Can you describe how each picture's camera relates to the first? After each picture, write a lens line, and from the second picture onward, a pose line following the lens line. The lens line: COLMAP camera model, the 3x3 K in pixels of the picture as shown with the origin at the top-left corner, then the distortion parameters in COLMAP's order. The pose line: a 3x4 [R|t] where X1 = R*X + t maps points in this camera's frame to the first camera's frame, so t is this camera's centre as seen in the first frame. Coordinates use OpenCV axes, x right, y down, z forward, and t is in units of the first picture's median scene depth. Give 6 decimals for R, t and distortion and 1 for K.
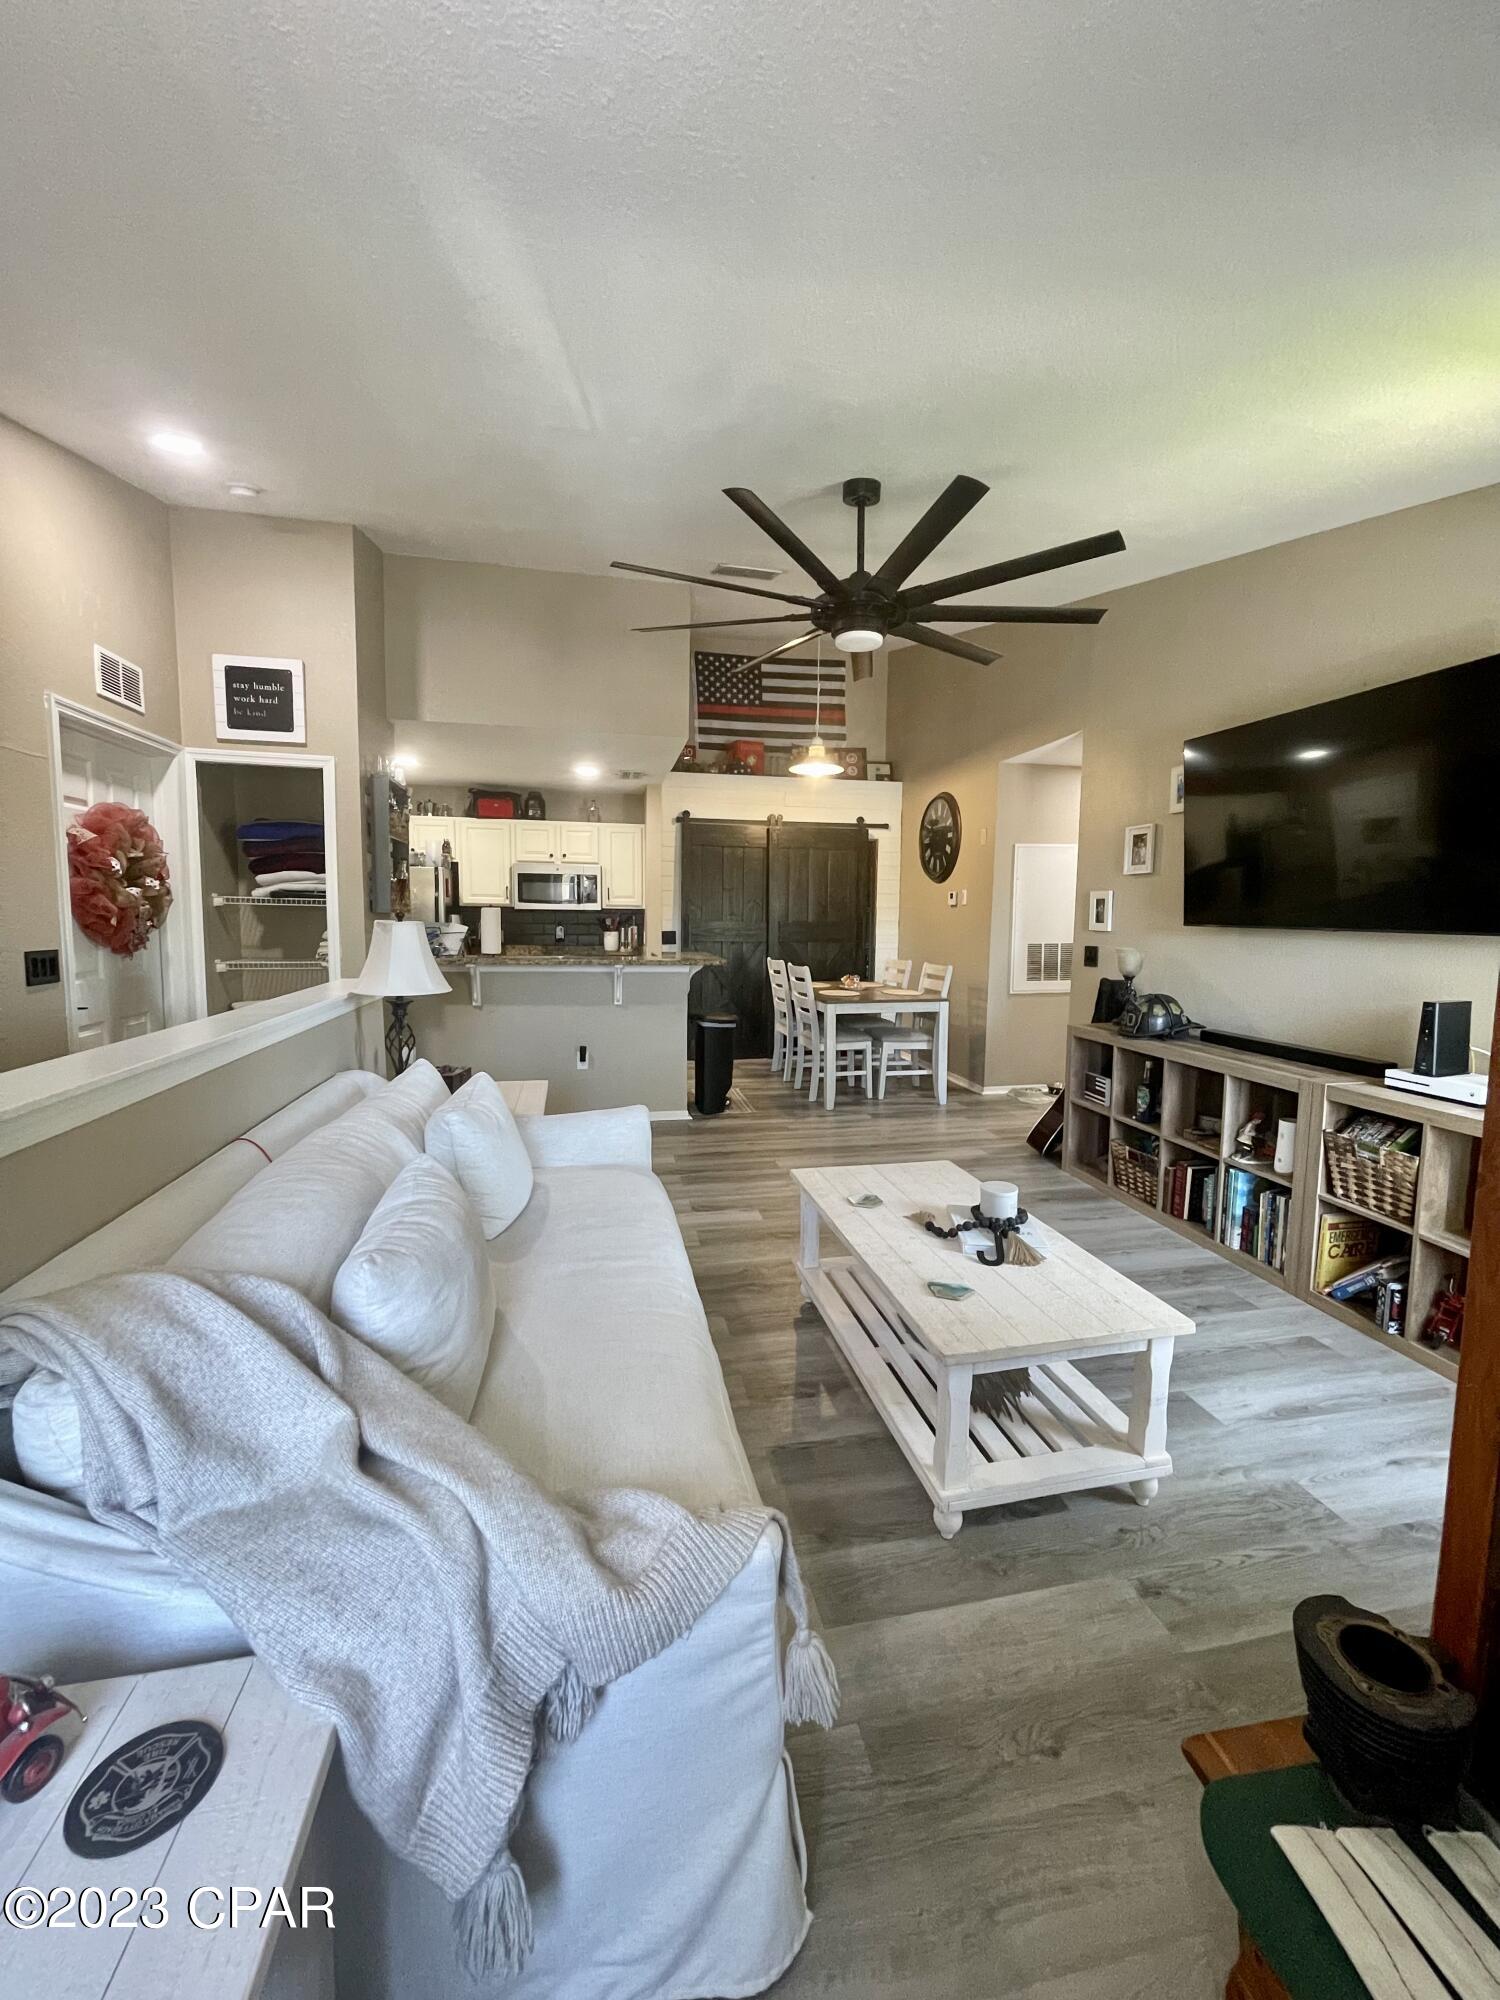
lens RADIAL K [[807.5, 0, 757.3], [0, 807.5, 991.0], [0, 0, 1]] dist [0.000468, 0.000078]
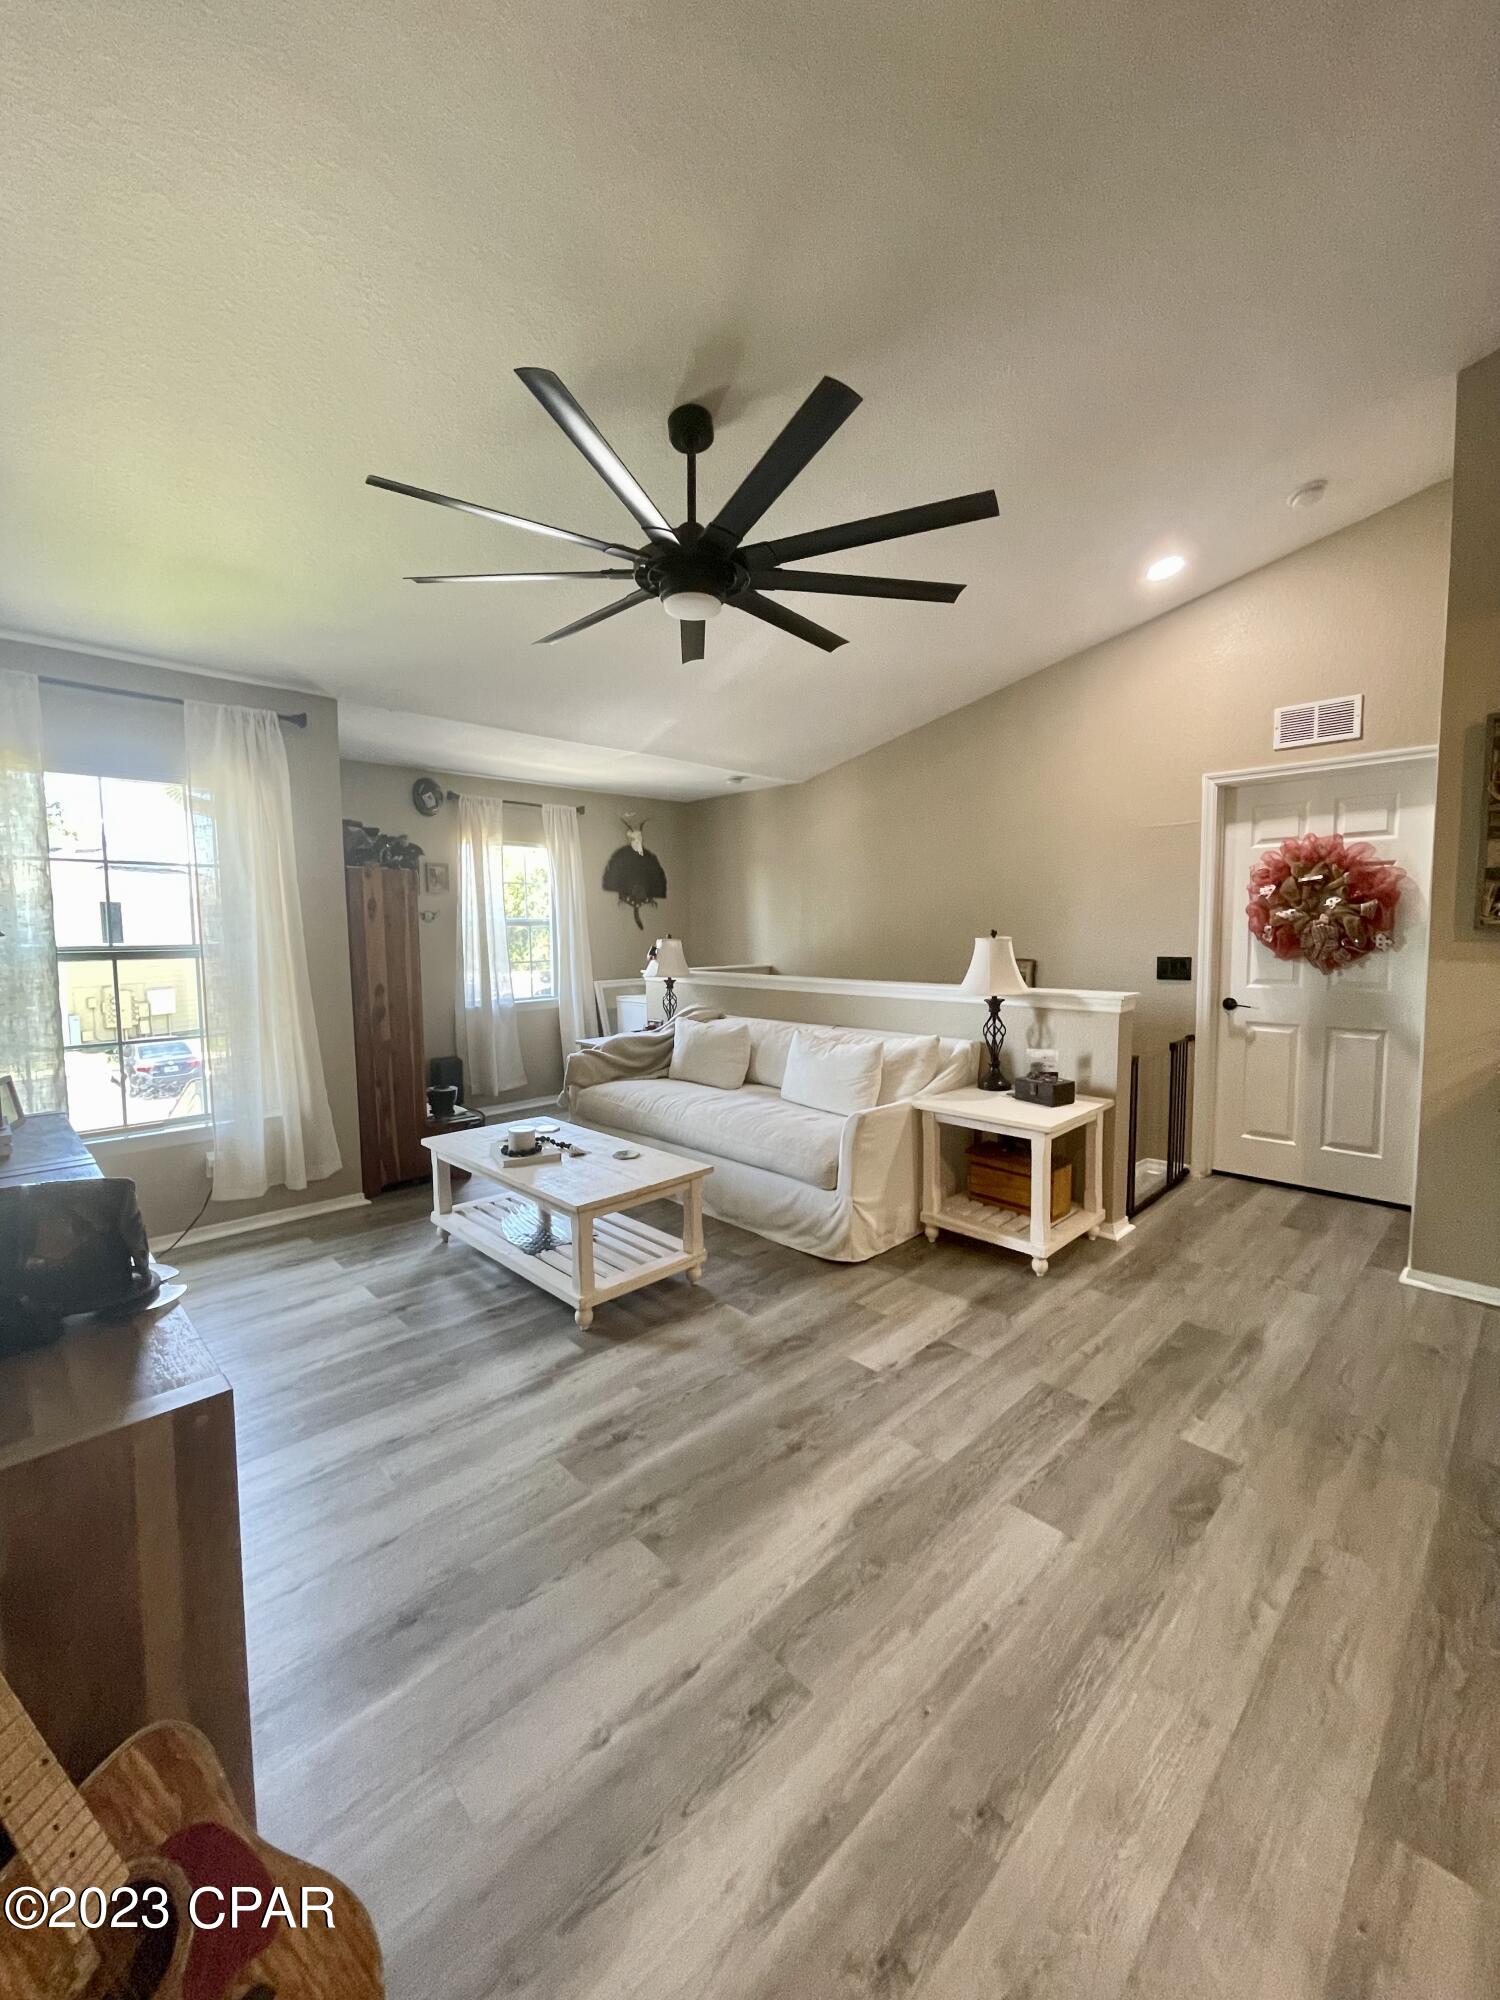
lens RADIAL K [[807.1, 0, 762.6], [0, 807.1, 993.7], [0, 0, 1]] dist [-0.001234, 0.000146]
pose [[-0.837328, 0.040147, -0.545225, 0.392416], [-0.053081, 0.986618, 0.154167, -0.123523], [0.544118, 0.158029, -0.823992, 1.312759]]
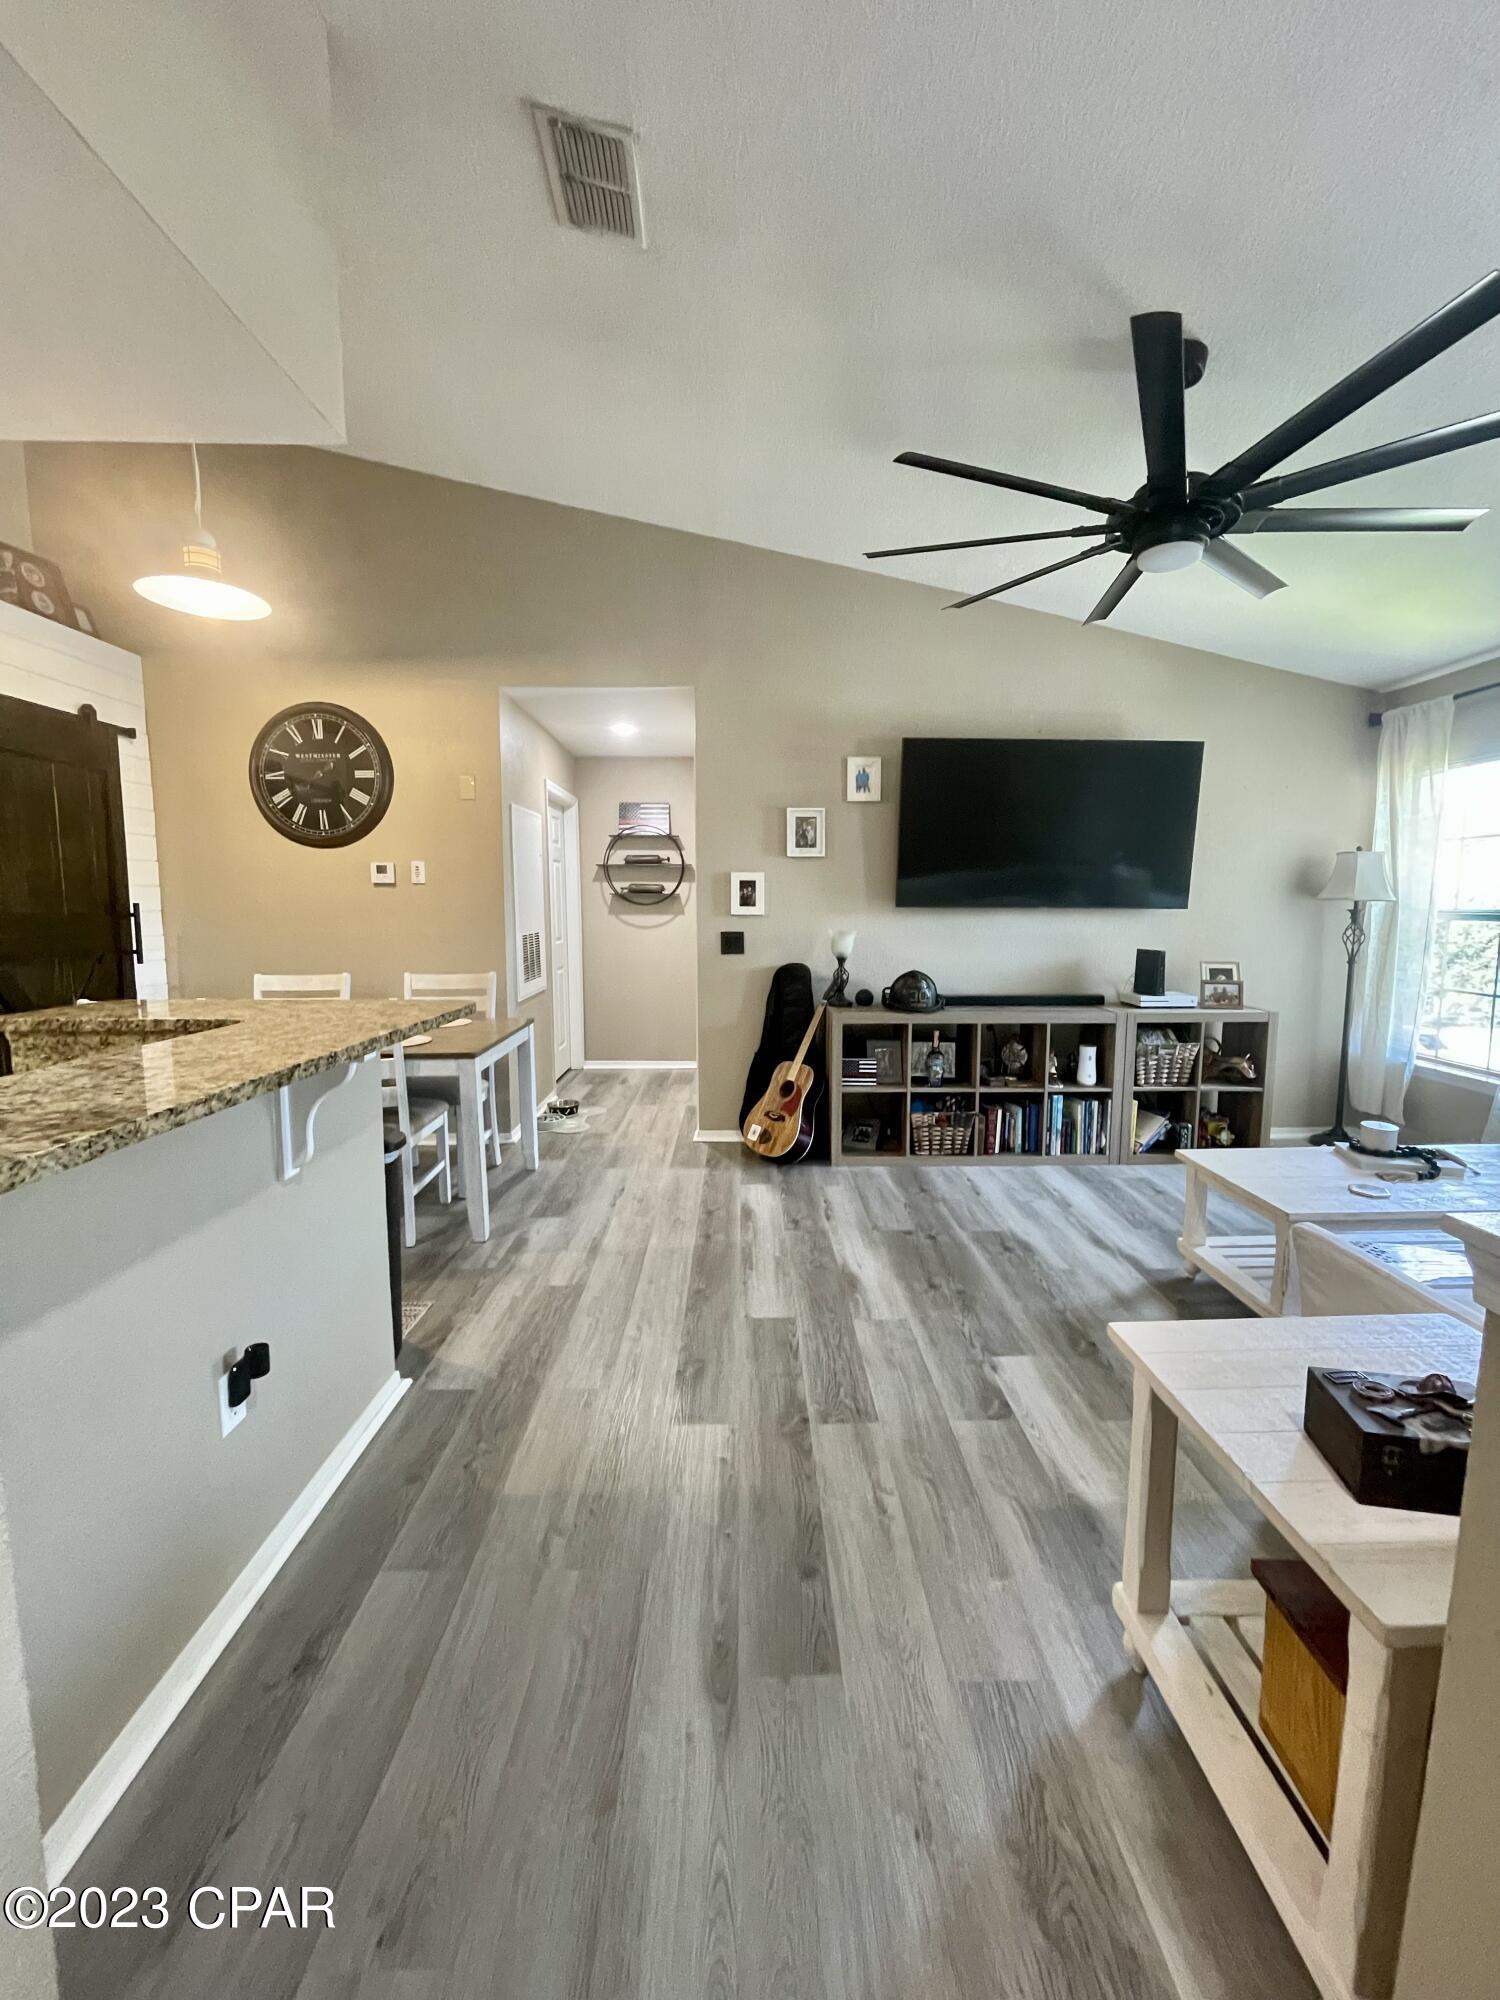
lens RADIAL K [[807.5, 0, 757.3], [0, 807.5, 991.0], [0, 0, 1]] dist [0.000468, 0.000078]
pose [[0.184488, -0.116511, 0.975904, -0.571508], [0.095414, 0.990382, 0.100202, -0.091654], [-0.978192, 0.074629, 0.193831, 0.936939]]
